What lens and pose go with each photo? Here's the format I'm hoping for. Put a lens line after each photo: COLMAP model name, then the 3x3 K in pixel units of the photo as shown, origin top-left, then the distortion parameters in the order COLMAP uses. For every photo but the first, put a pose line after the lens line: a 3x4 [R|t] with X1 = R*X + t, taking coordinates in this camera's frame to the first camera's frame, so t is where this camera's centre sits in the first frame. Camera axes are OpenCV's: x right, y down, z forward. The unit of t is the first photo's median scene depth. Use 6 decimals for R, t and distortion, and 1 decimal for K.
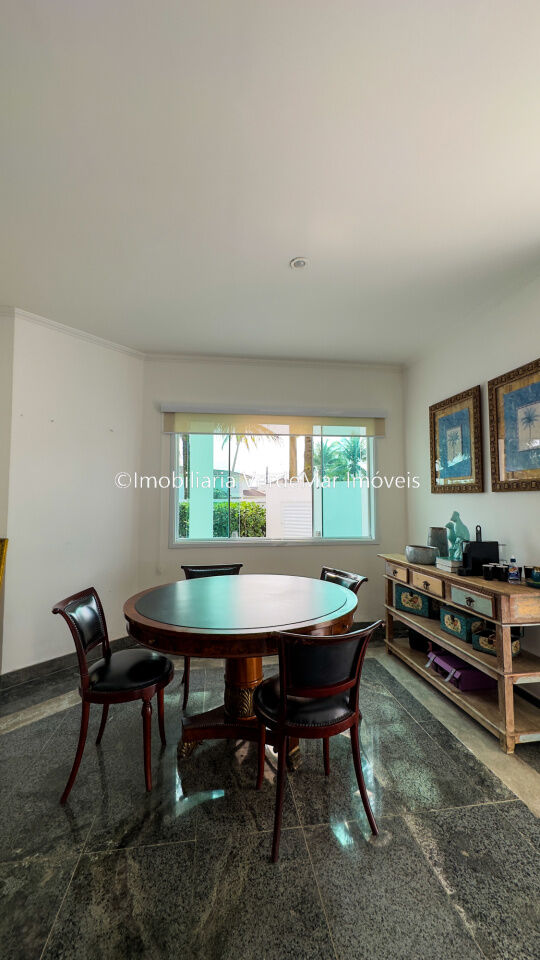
lens RADIAL K [[385.7, 0, 270.0], [0, 385.7, 480.0], [0, 0, 1]] dist [0.003006, 0.000224]
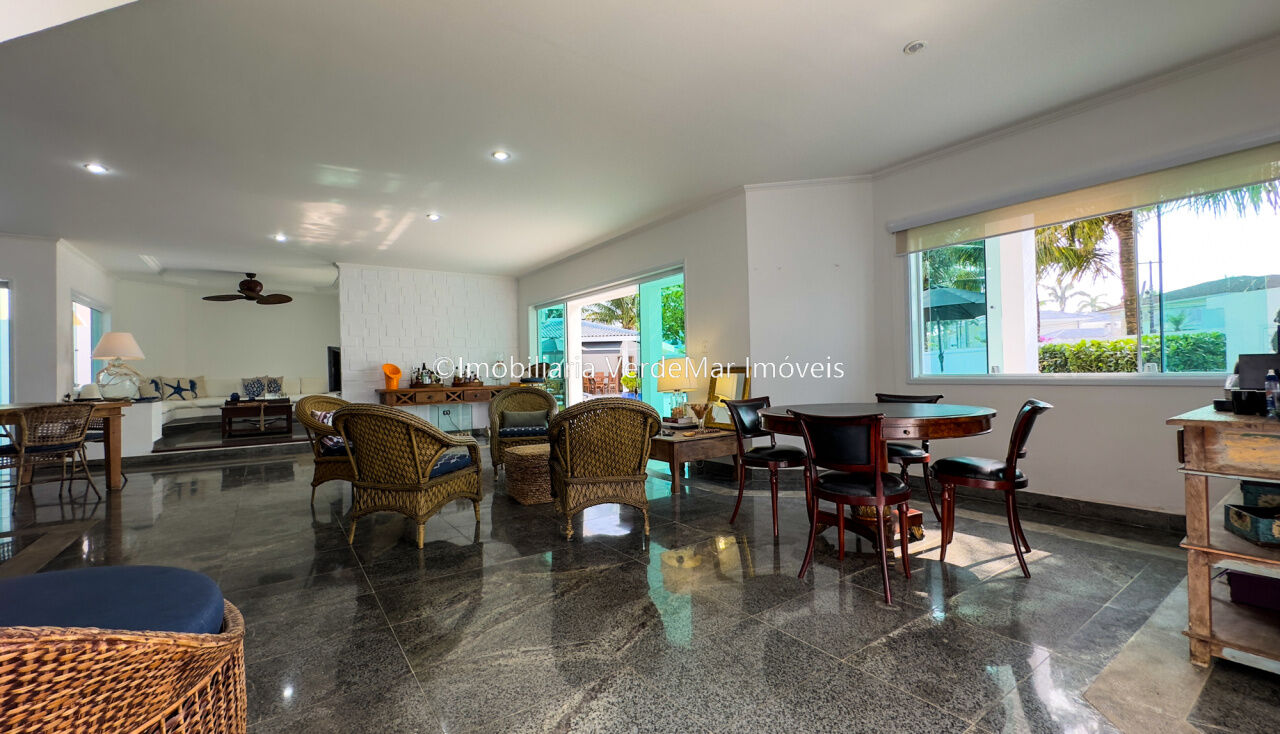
lens RADIAL K [[526.9, 0, 640.0], [0, 526.9, 367.0], [0, 0, 1]] dist [-0.000546, -0.000081]
pose [[0.467201, -0.012766, -0.884059, 0.670139], [0.074666, 0.996894, 0.025064, 0.076733], [0.880993, -0.077719, 0.466703, -0.144778]]
